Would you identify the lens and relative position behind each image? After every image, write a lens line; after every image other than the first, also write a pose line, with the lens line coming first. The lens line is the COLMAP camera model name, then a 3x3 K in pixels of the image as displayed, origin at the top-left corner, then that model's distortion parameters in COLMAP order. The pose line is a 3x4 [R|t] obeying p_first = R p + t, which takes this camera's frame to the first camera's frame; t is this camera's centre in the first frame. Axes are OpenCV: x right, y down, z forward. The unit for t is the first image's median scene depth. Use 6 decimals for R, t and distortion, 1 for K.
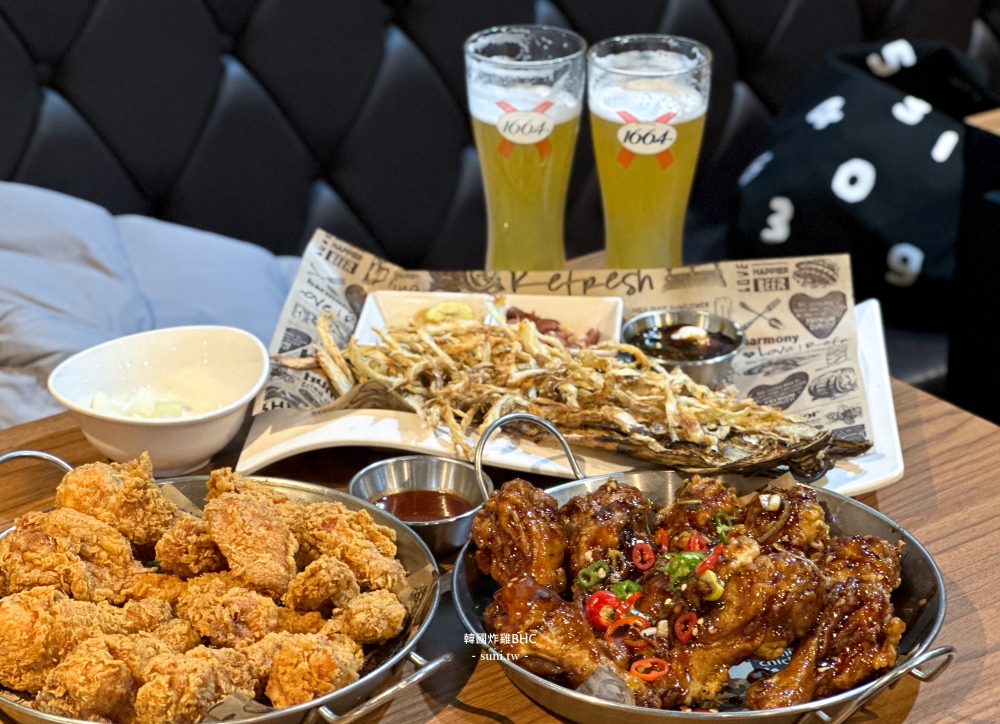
lens RADIAL K [[2361.4, 0, 497.6], [0, 2361.4, 361.9], [0, 0, 1]] dist [0.143251, 0.000000]
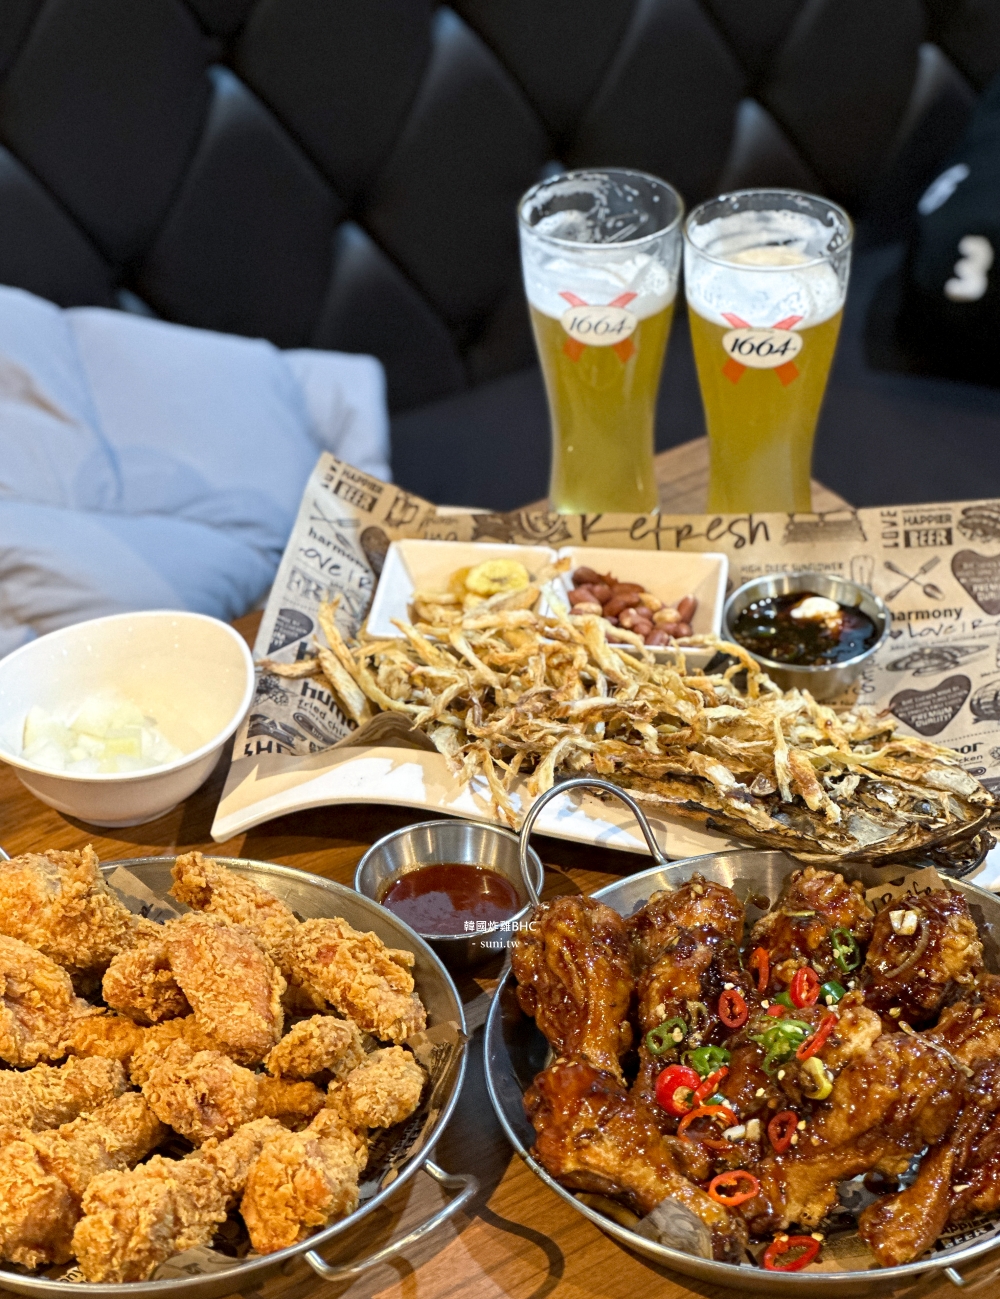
lens RADIAL K [[3144.4, 0, 501.4], [0, 3144.4, 649.2], [0, 0, 1]] dist [0.167748, 0.000000]
pose [[0.999001, 0.005516, -0.044356, 0.028672], [0.002422, 0.984218, 0.176941, -0.195660], [0.044632, -0.176872, 0.983221, 0.010426]]
